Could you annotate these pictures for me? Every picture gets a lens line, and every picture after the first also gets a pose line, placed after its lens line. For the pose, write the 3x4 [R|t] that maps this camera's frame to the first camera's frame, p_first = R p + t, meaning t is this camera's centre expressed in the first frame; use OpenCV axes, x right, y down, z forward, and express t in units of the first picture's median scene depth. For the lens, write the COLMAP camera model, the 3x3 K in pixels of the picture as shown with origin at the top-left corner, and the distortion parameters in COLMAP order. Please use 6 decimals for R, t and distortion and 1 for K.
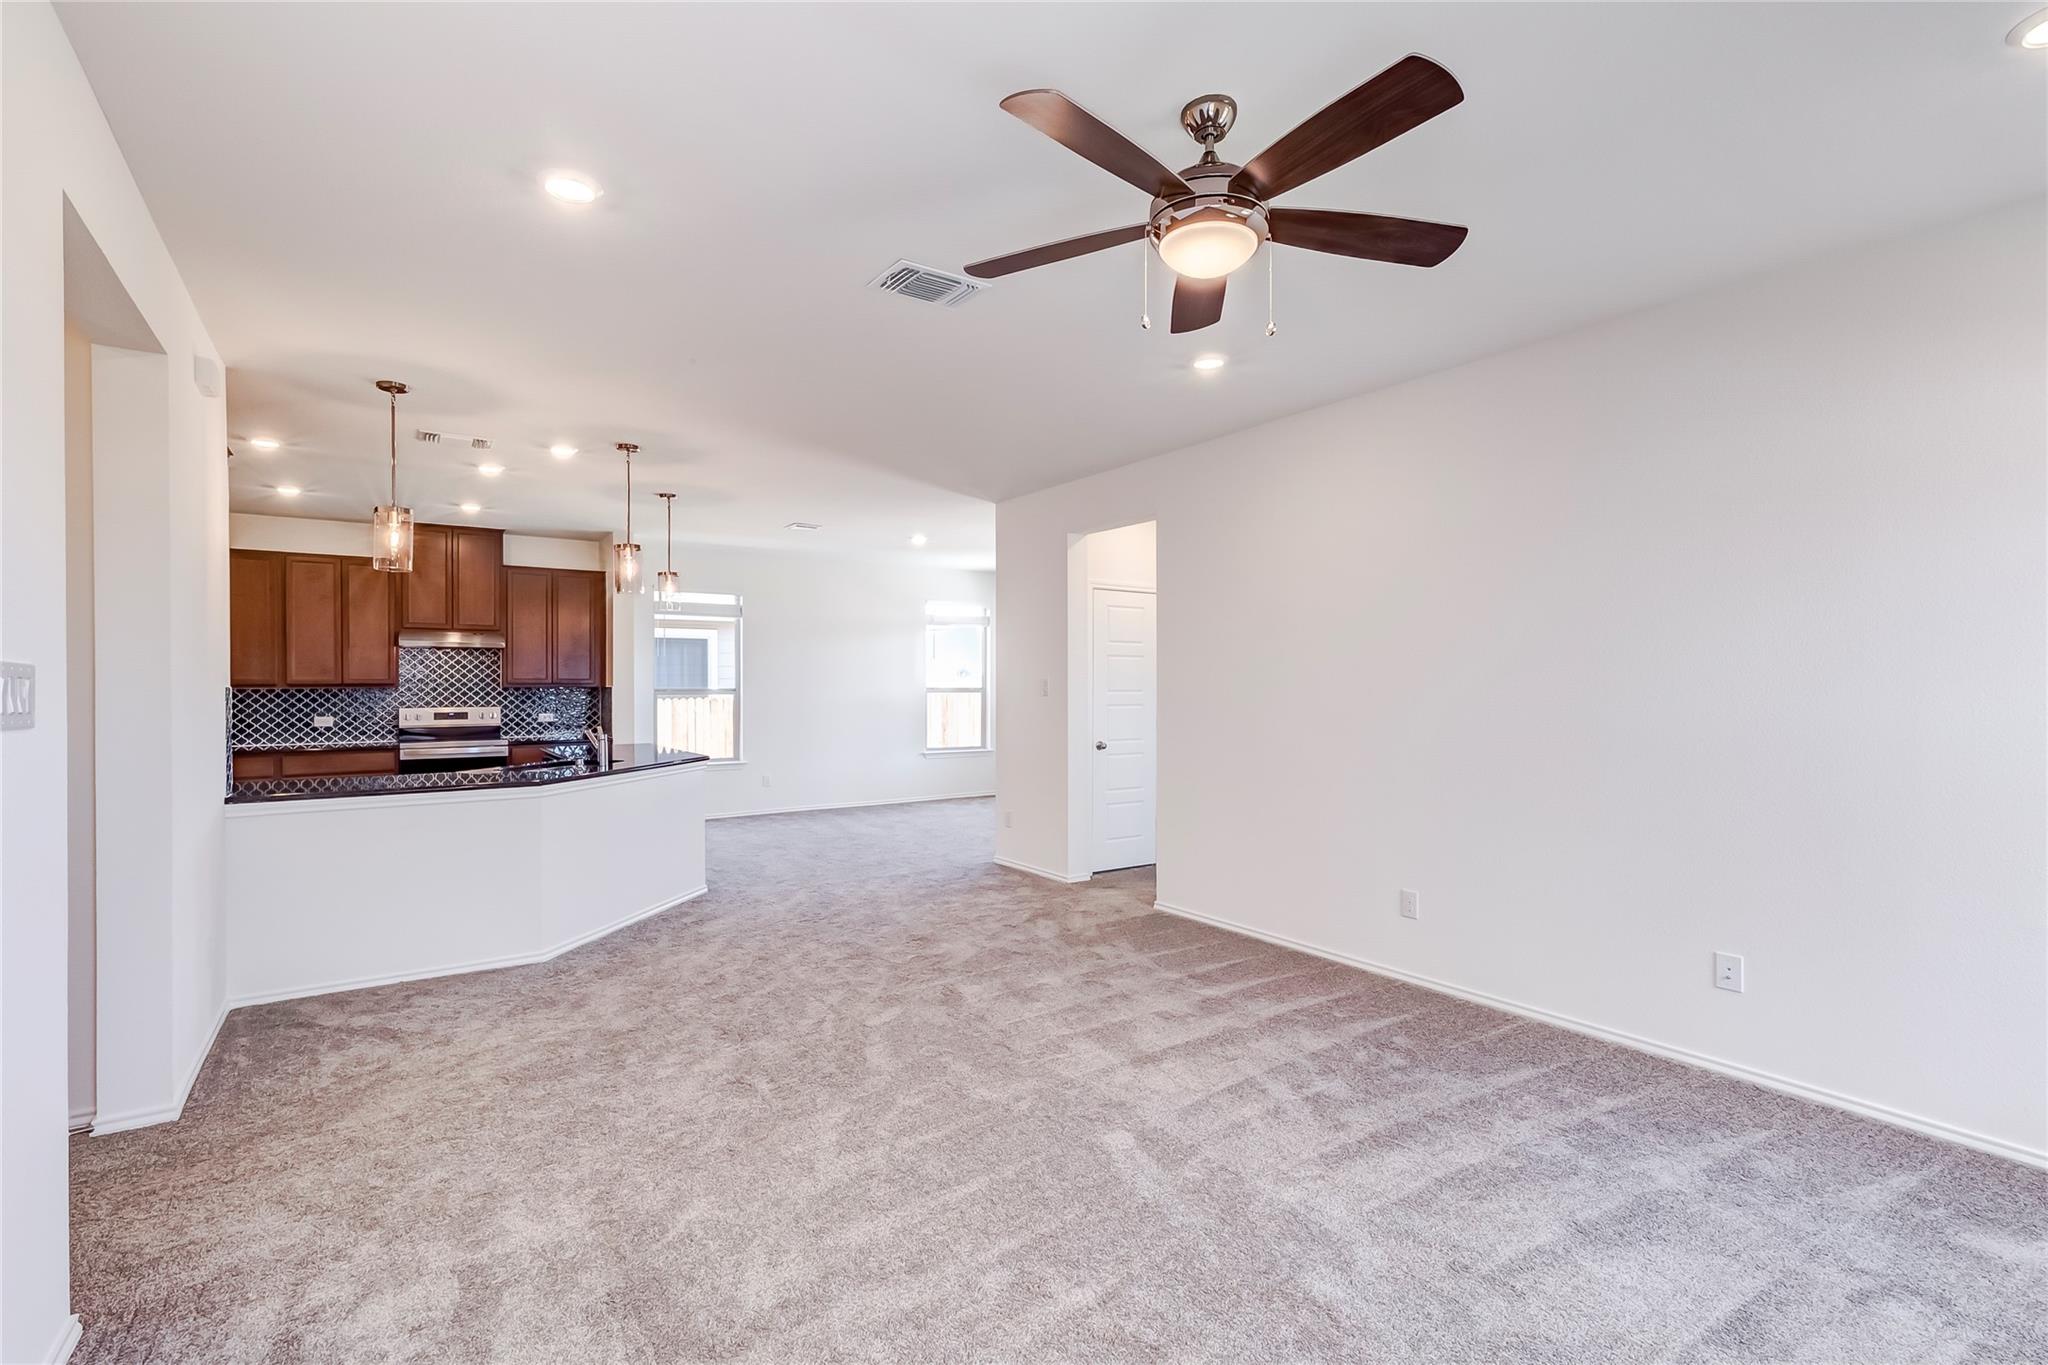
lens RADIAL K [[930.8, 0, 1028.4], [0, 930.8, 689.9], [0, 0, 1]] dist [0.009325, -0.001700]
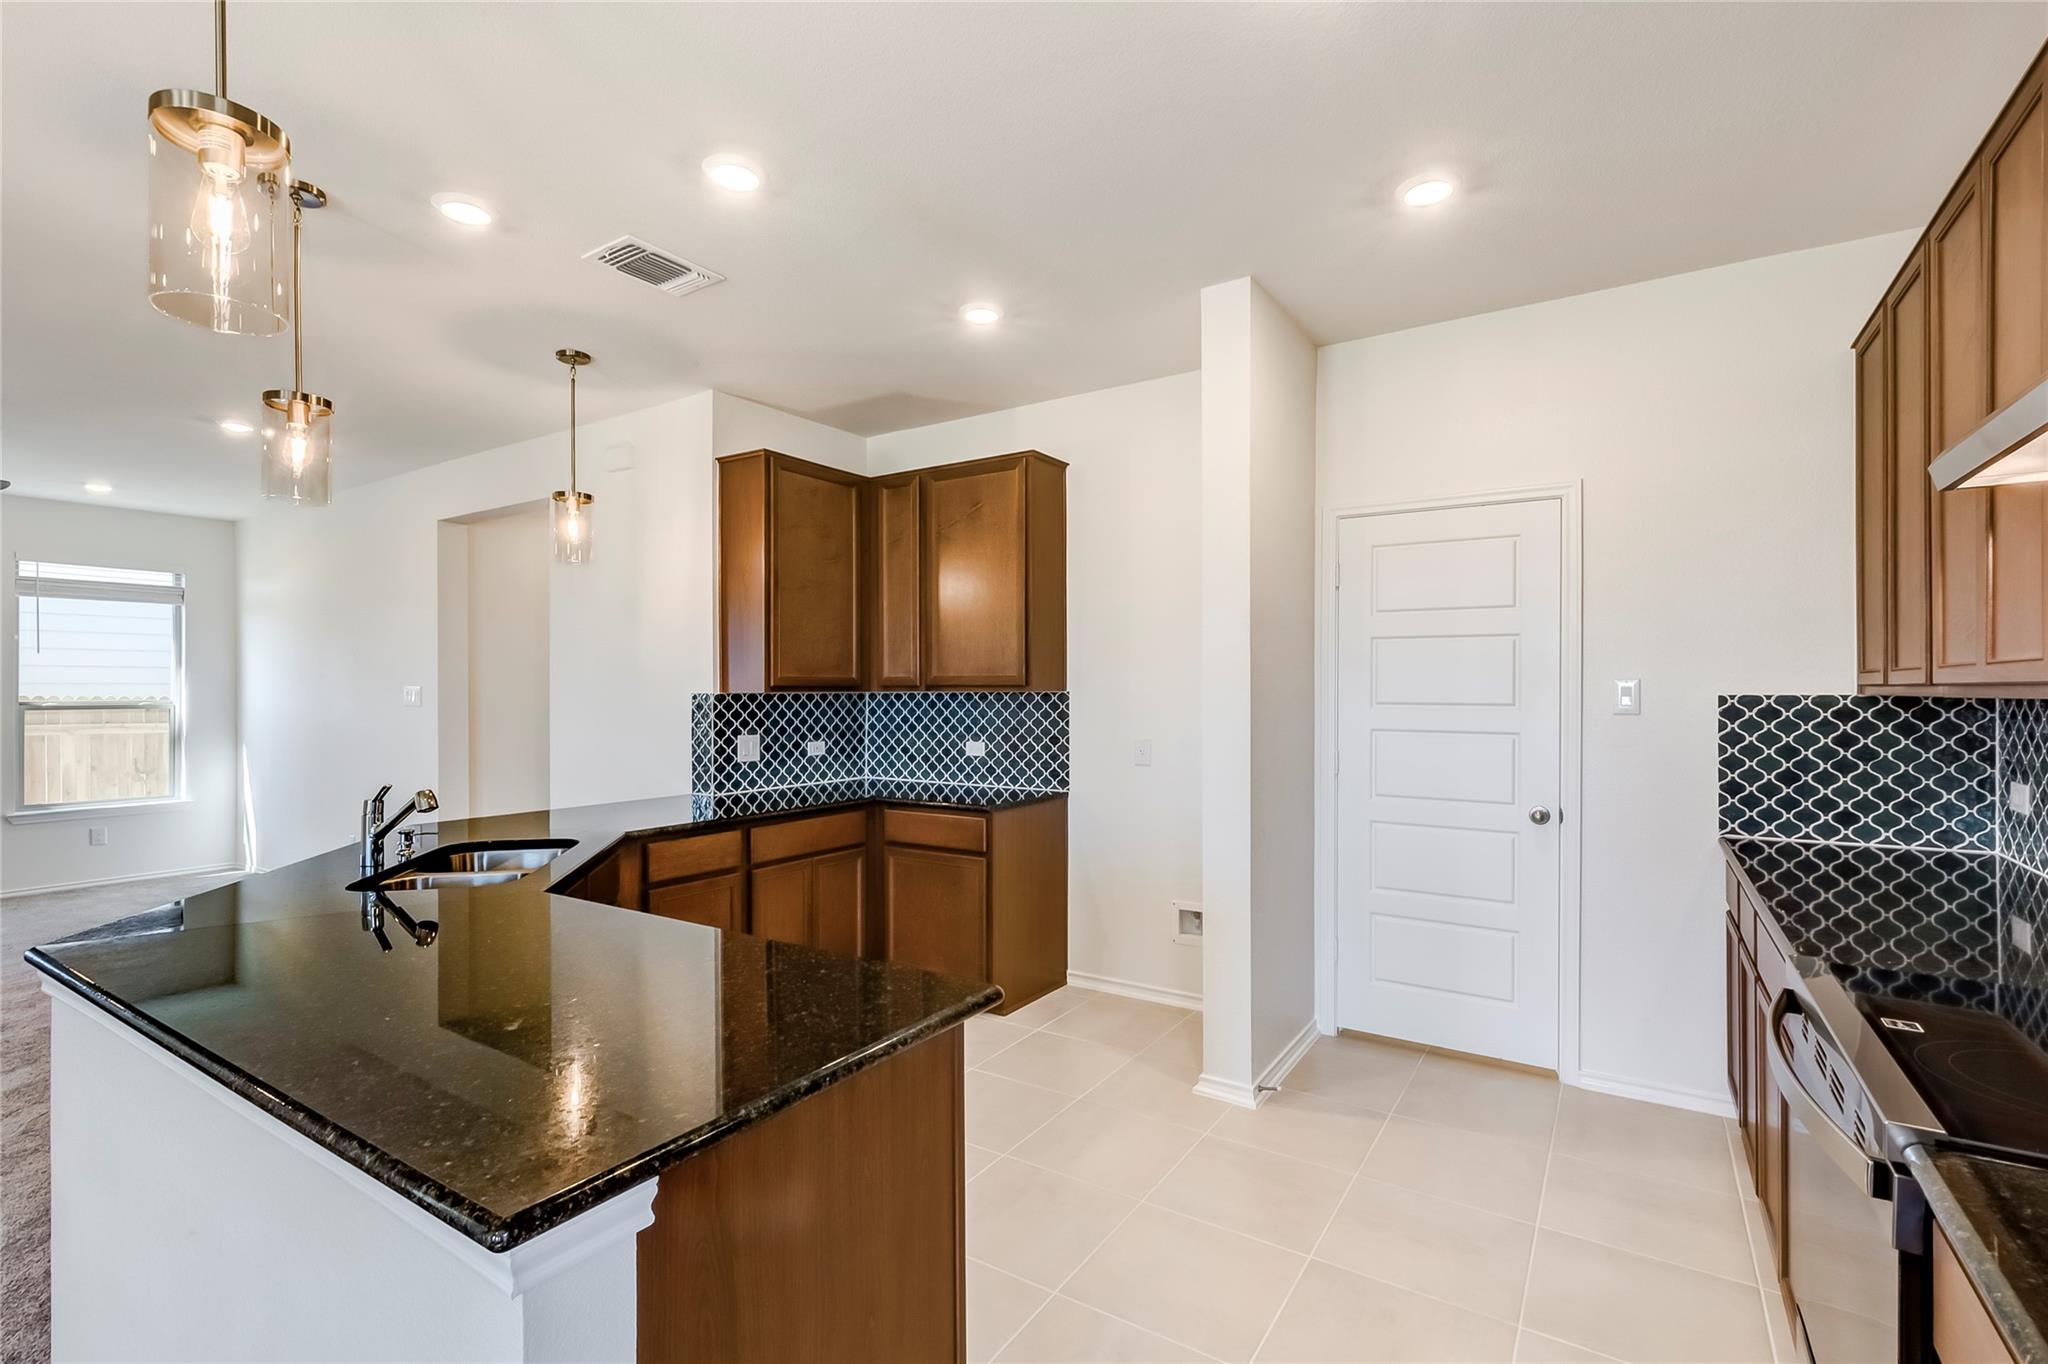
lens RADIAL K [[930.8, 0, 1020.6], [0, 930.8, 687.8], [0, 0, 1]] dist [0.009325, -0.001700]
pose [[-0.927137, 0.006517, -0.374665, -0.579327], [0.004536, 0.999971, 0.006169, -0.010105], [0.374695, 0.004020, -0.927140, 1.554029]]
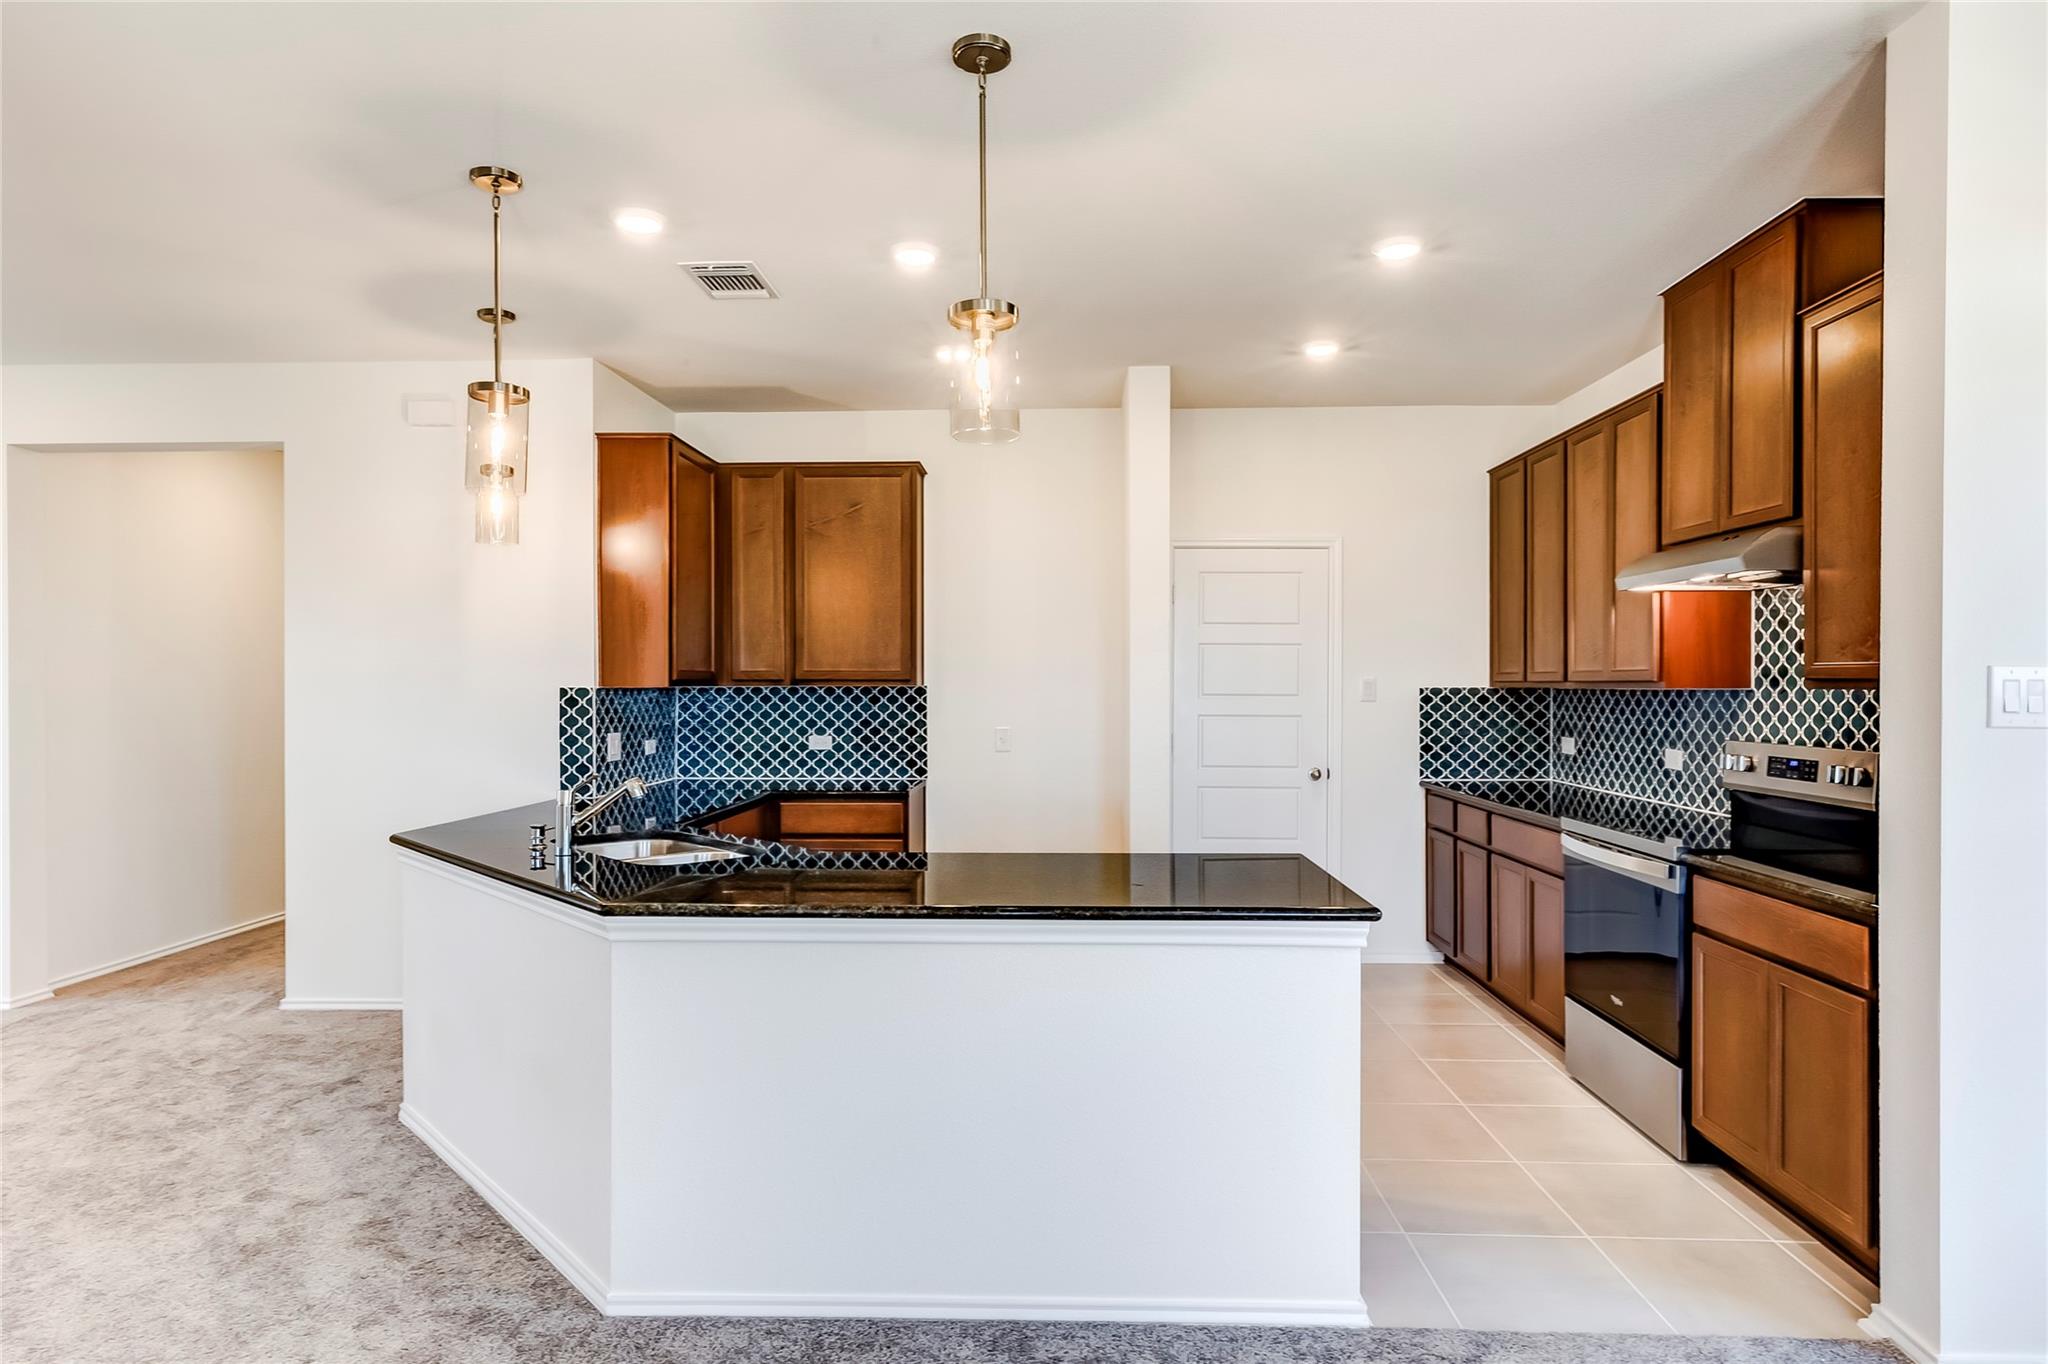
lens RADIAL K [[1162.7, 0, 1016.4], [0, 1162.7, 685.7], [0, 0, 1]] dist [0.010975, -0.001901]
pose [[-0.601461, 0.007816, -0.798864, -0.114711], [-0.000974, 0.999944, 0.010517, -0.013074], [0.798902, 0.007104, -0.601419, 1.536833]]
